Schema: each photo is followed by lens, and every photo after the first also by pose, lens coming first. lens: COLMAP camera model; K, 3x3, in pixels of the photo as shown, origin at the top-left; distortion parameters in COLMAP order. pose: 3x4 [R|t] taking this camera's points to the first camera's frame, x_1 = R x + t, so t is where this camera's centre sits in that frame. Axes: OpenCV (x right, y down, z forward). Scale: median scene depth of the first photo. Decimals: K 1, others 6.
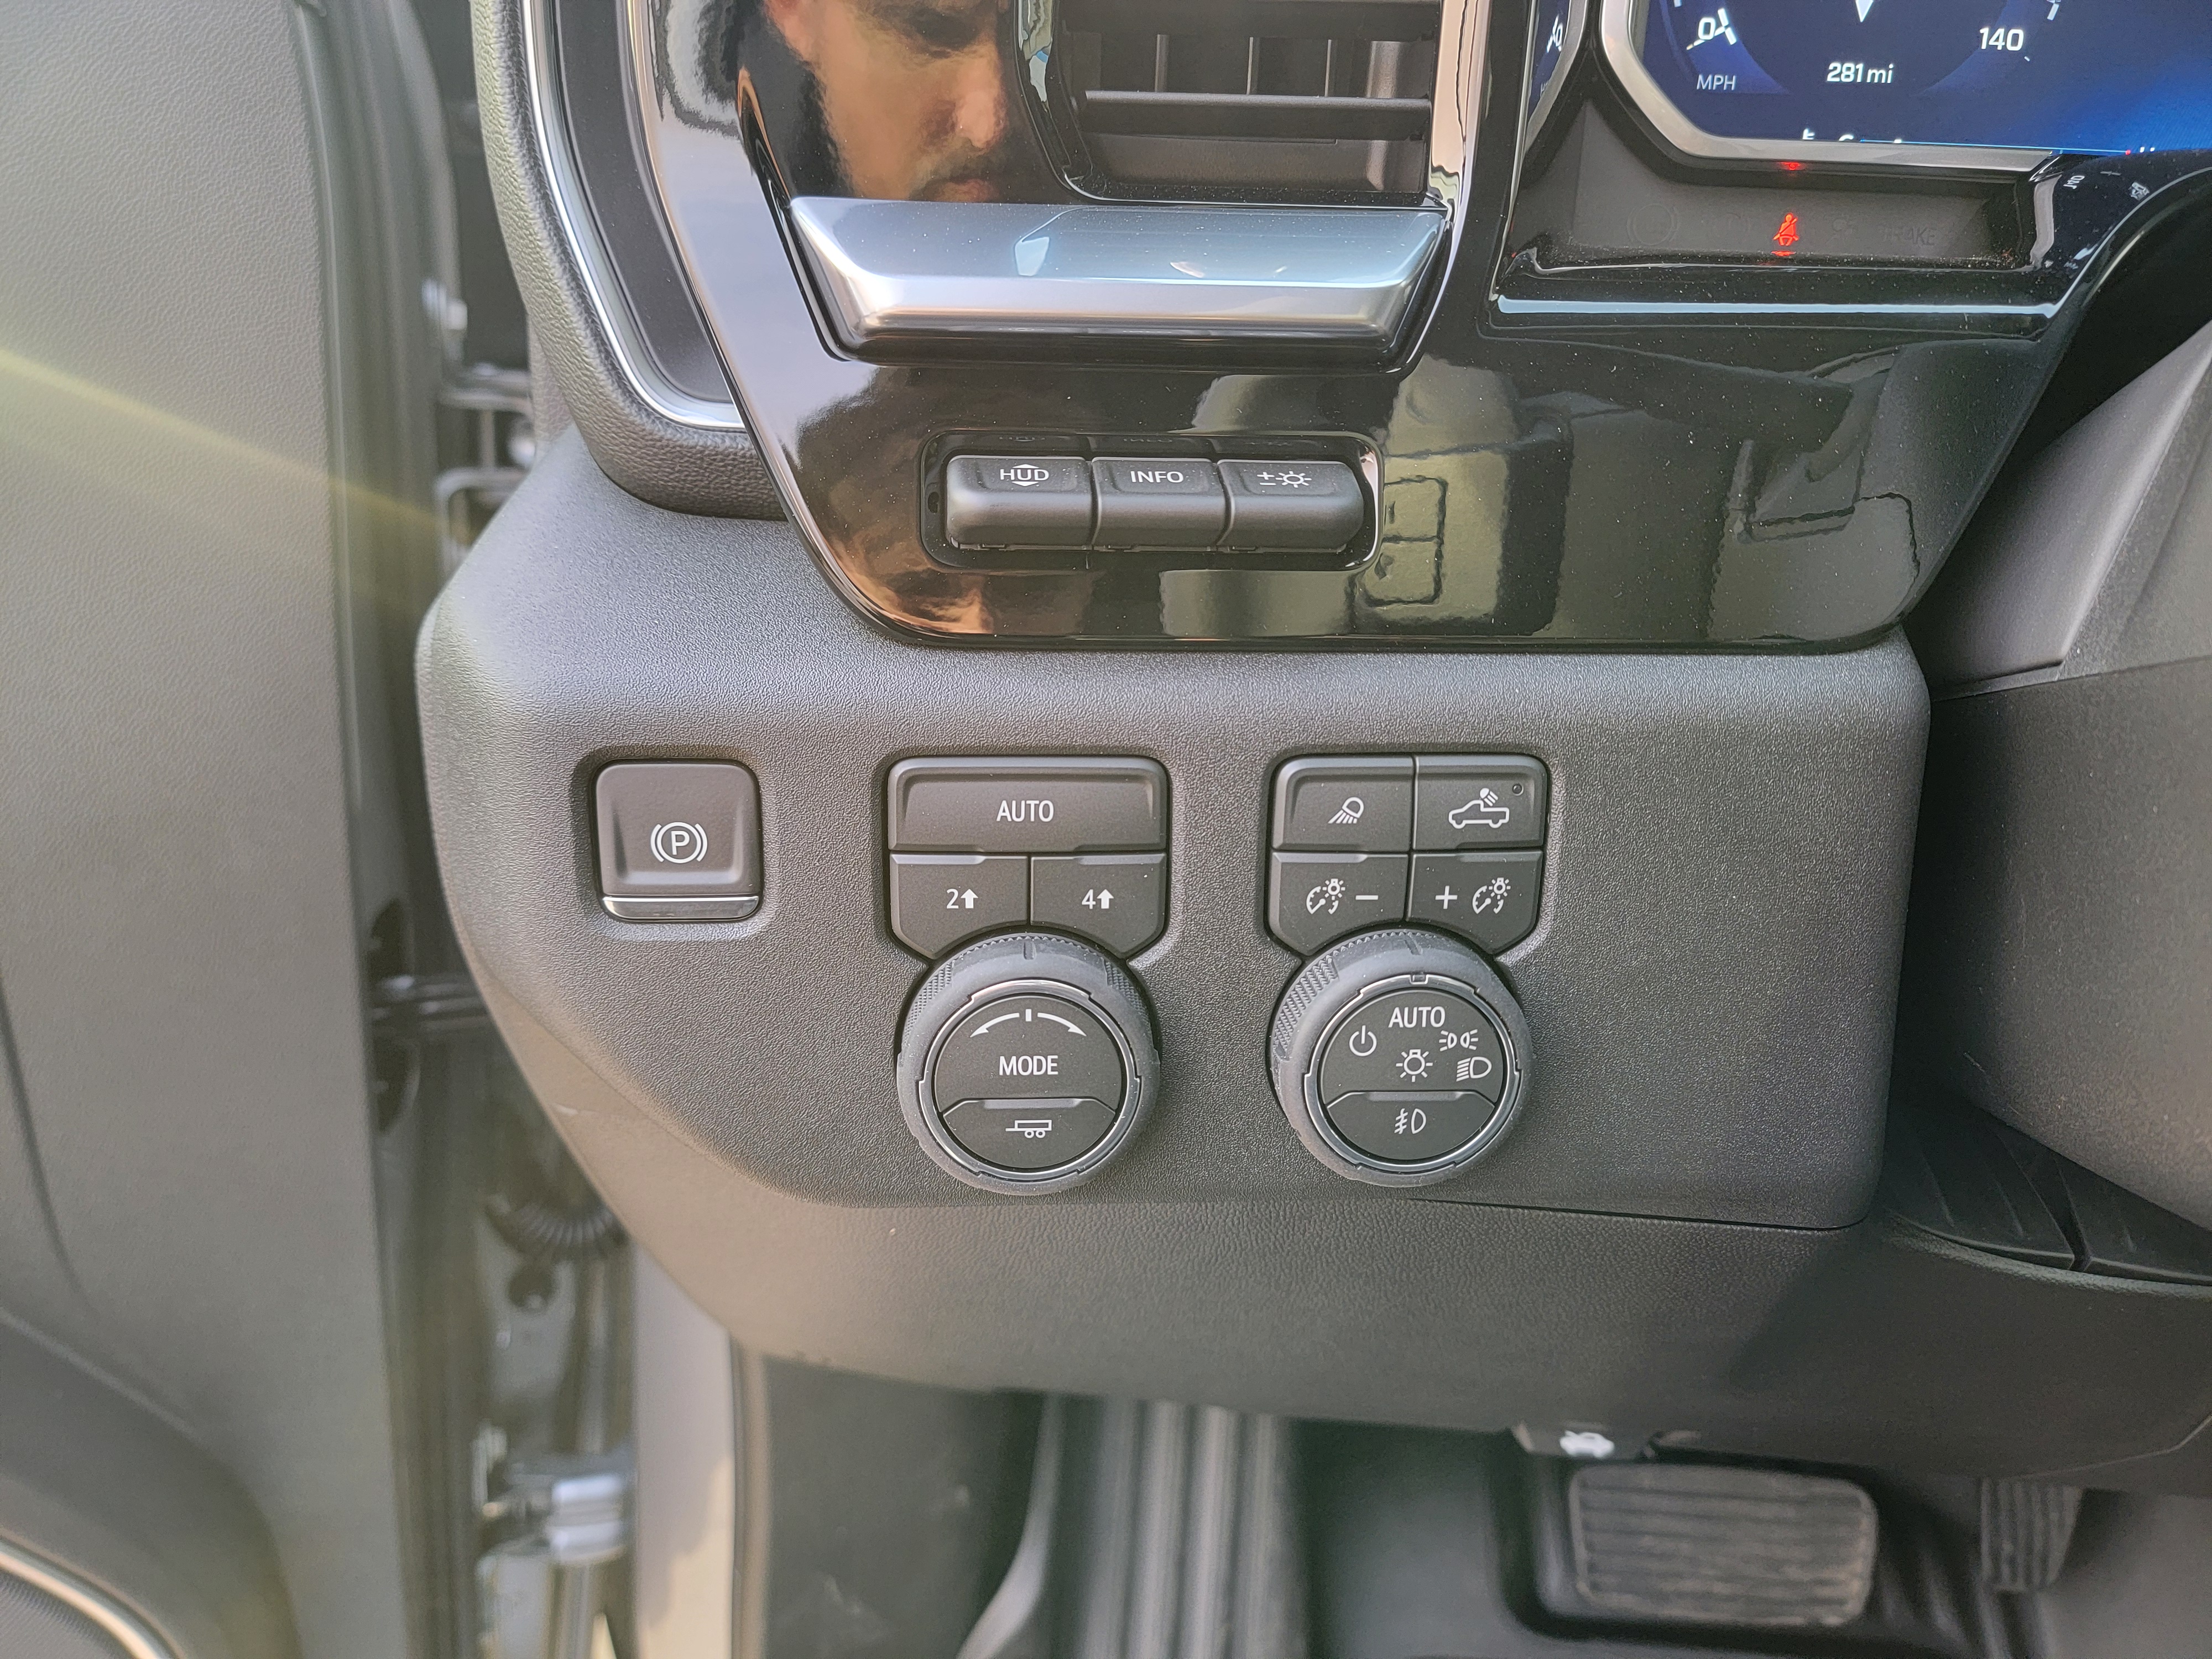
lens RADIAL K [[1544.7, 0, 1125.3], [0, 1544.7, 821.9], [0, 0, 1]] dist [0.081726, -0.068102]
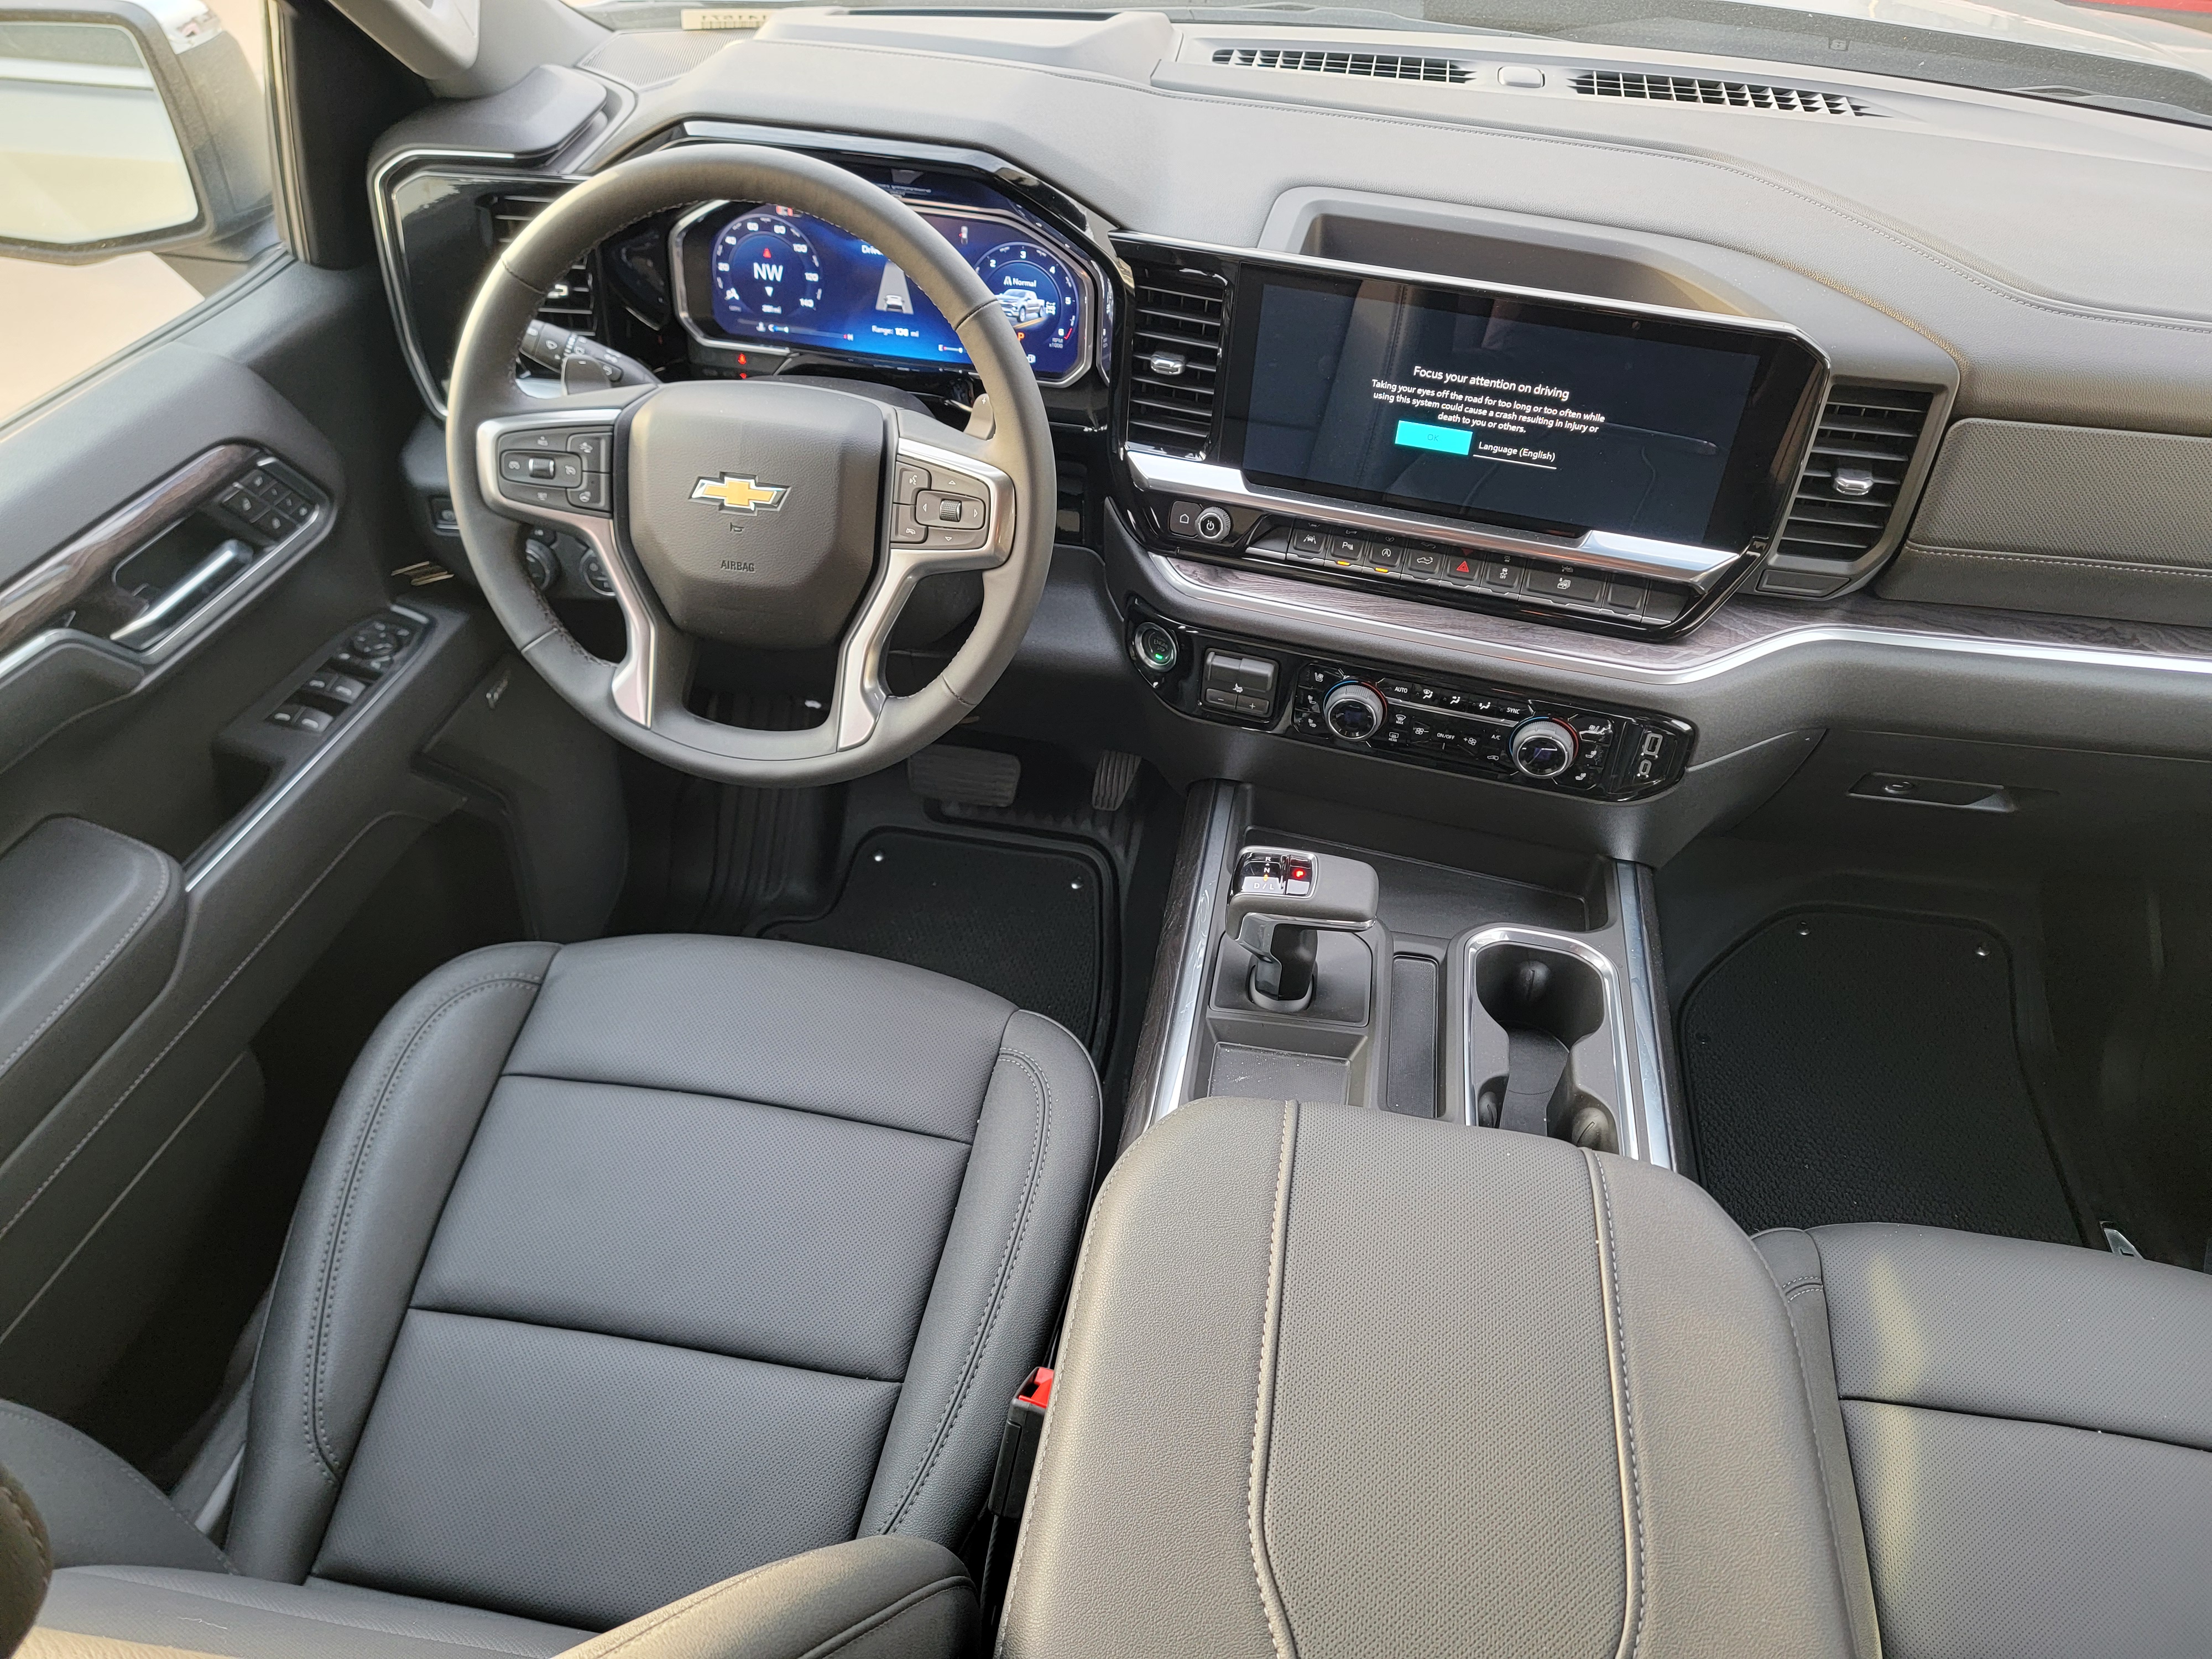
lens RADIAL K [[1547.2, 0, 1121.7], [0, 1547.2, 842.0], [0, 0, 1]] dist [0.080269, -0.071081]
pose [[0.992757, 0.081686, -0.088095, 2.178510], [-0.049881, 0.947344, 0.316309, -0.635330], [0.109294, -0.309623, 0.944557, -3.495326]]
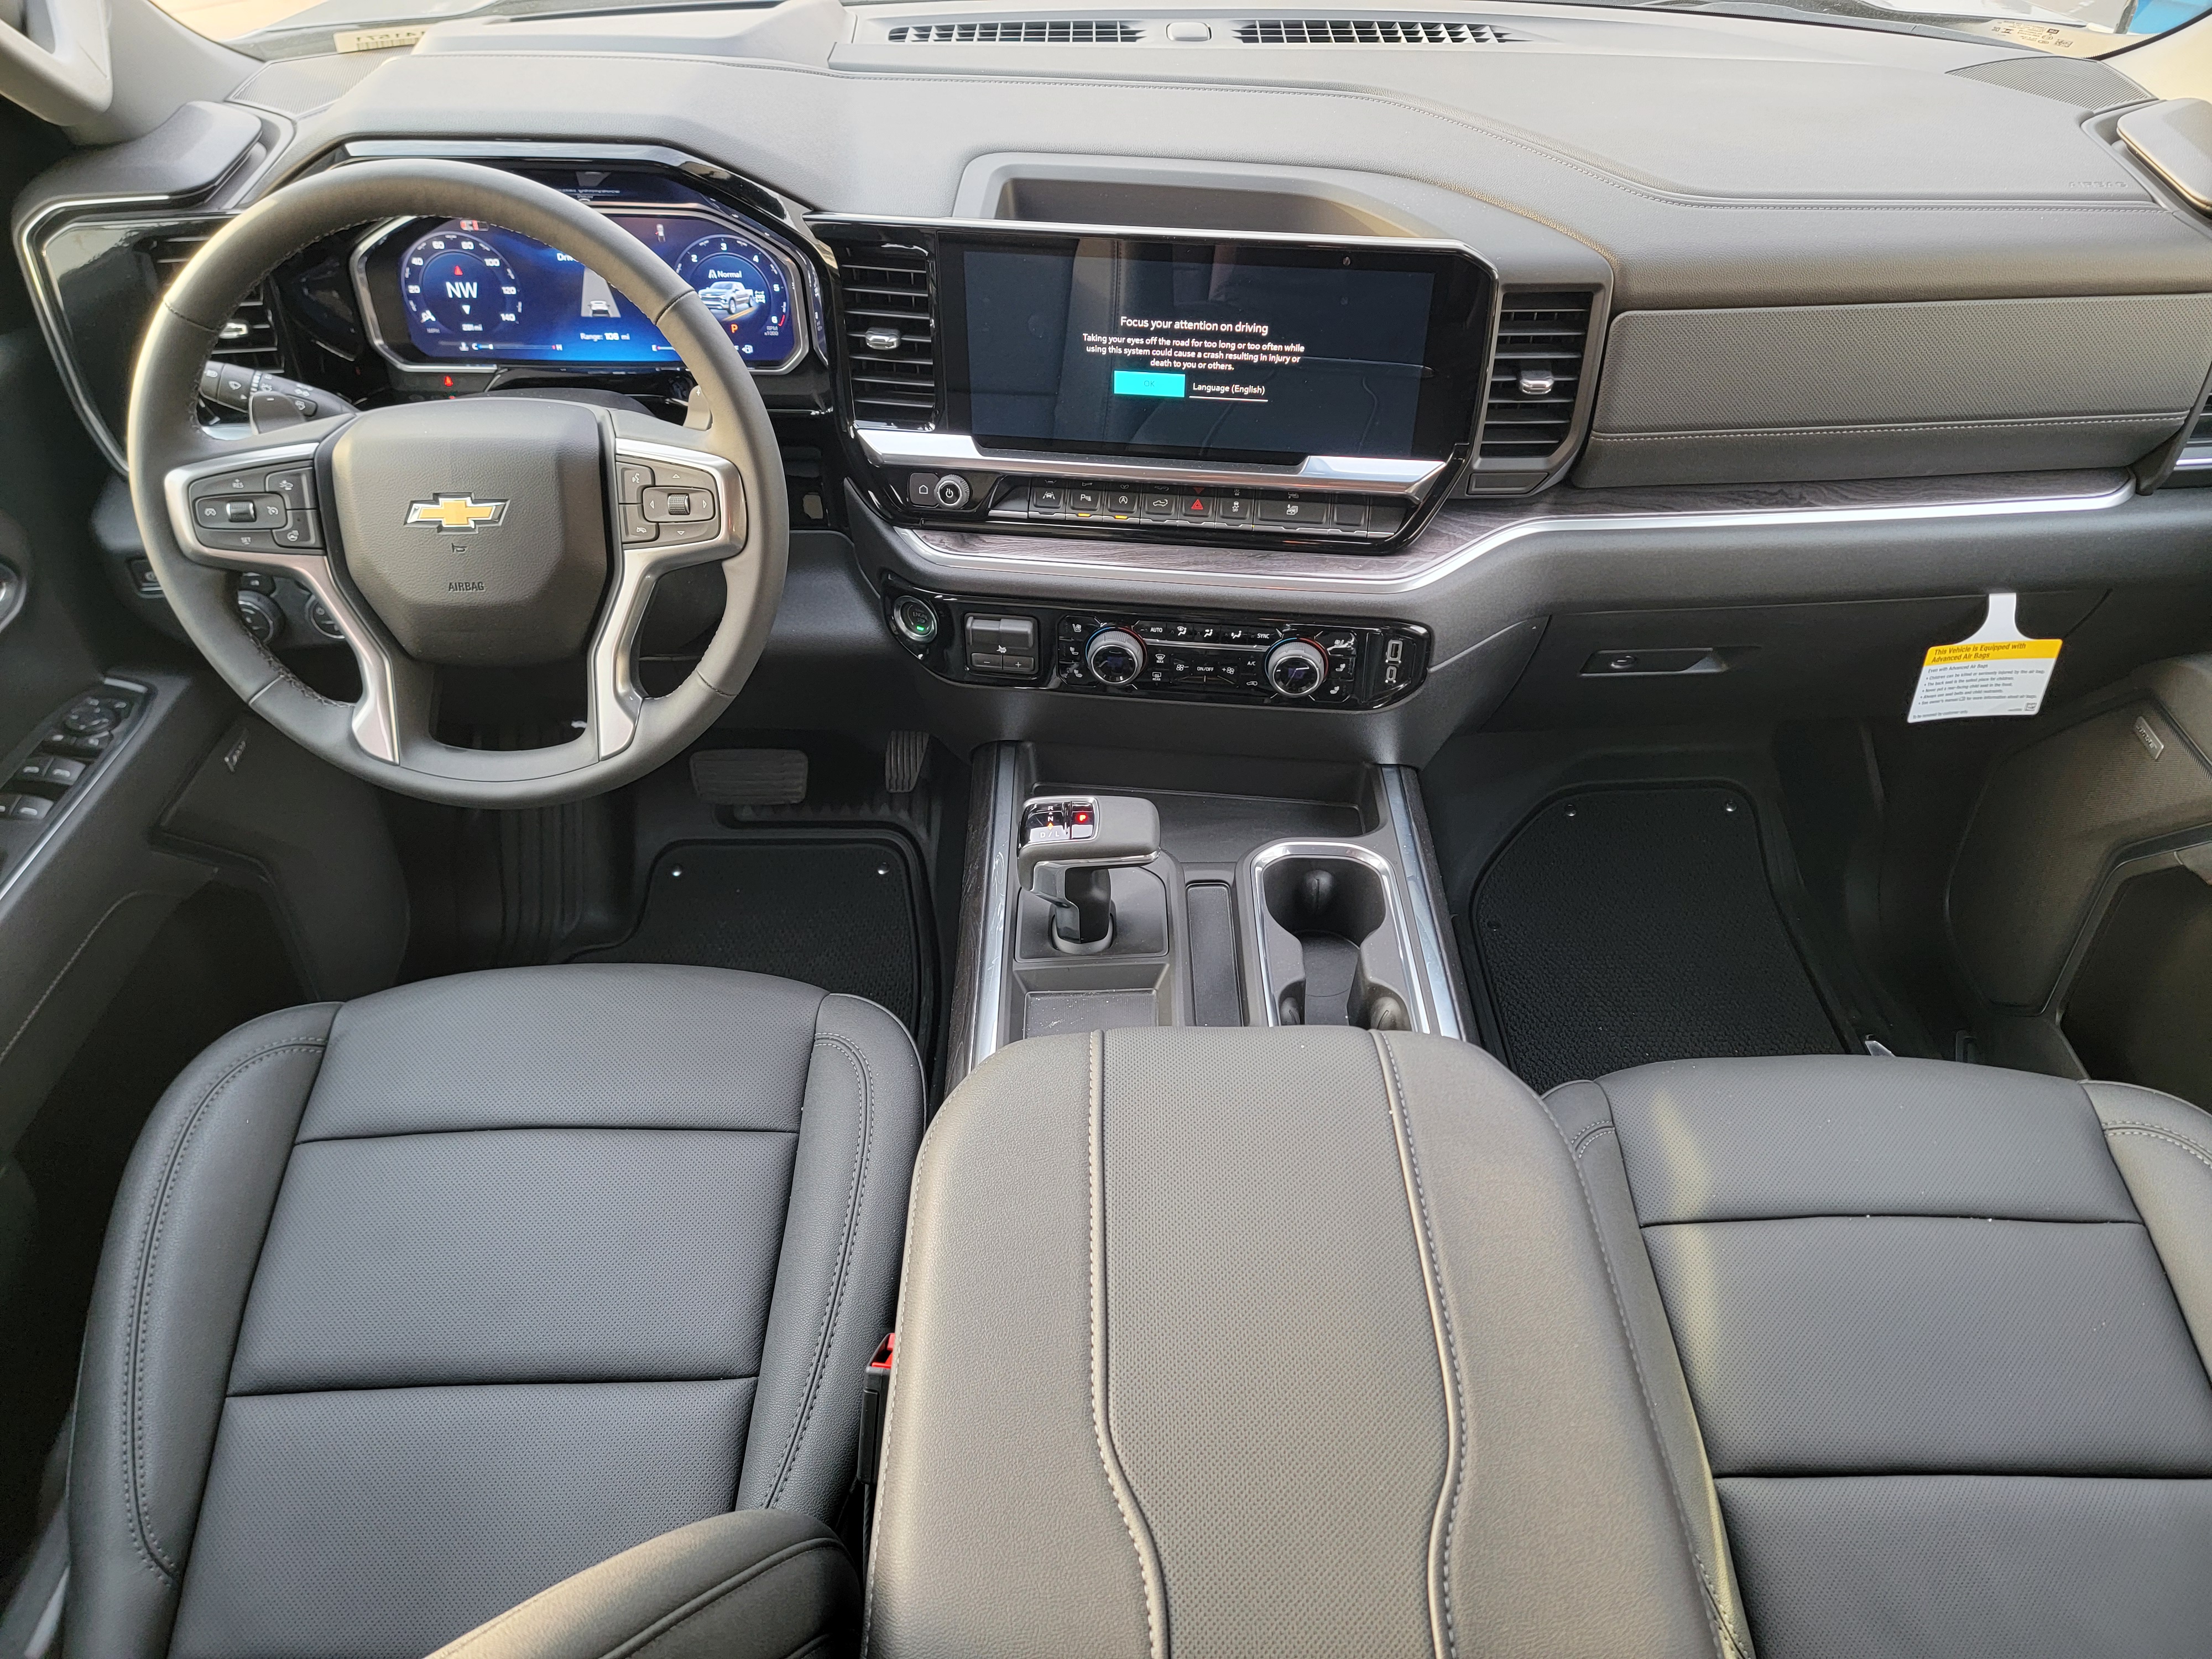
lens RADIAL K [[1544.7, 0, 1125.3], [0, 1544.7, 821.9], [0, 0, 1]] dist [0.081726, -0.068102]
pose [[0.997739, -0.061642, 0.026781, 2.290905], [0.050078, 0.947612, 0.315473, -0.595247], [-0.044825, -0.313418, 0.948557, -3.593106]]
